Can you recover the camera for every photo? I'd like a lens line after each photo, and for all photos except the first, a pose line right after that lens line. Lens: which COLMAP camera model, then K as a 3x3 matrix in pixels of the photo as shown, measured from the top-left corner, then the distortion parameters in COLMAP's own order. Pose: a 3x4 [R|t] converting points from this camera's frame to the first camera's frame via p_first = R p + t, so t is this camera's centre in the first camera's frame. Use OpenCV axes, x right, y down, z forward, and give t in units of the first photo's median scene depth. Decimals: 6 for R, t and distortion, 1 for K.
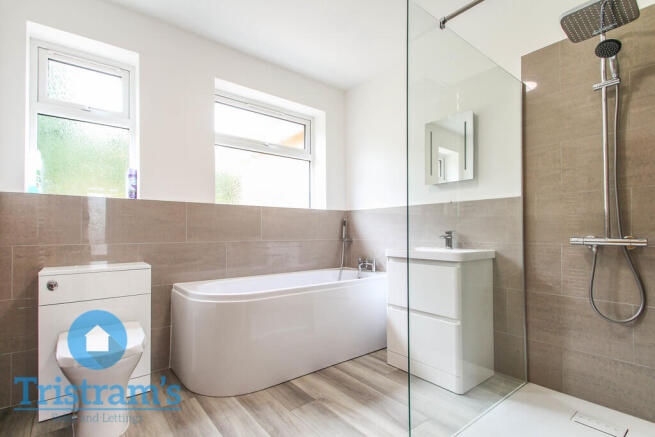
lens RADIAL K [[314.2, 0, 329.8], [0, 314.2, 230.0], [0, 0, 1]] dist [0.003335, 0.000139]
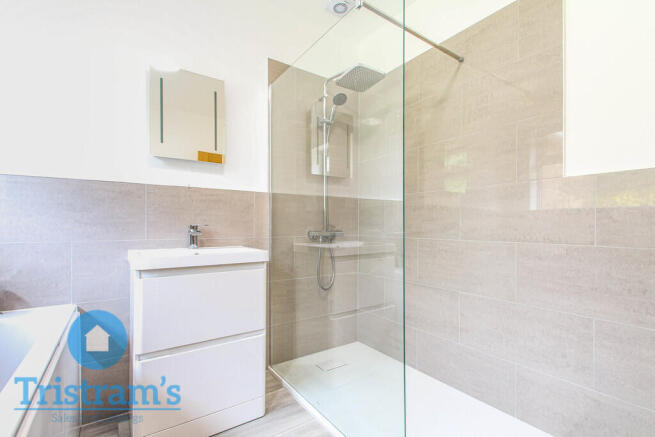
lens RADIAL K [[310.1, 0, 342.9], [0, 310.1, 222.4], [0, 0, 1]] dist [0.000191, -0.000136]
pose [[0.042408, 0.004072, 0.999092, -0.426447], [-0.006482, 0.999972, -0.003800, -0.003017], [-0.999079, -0.006315, 0.042433, 0.742423]]
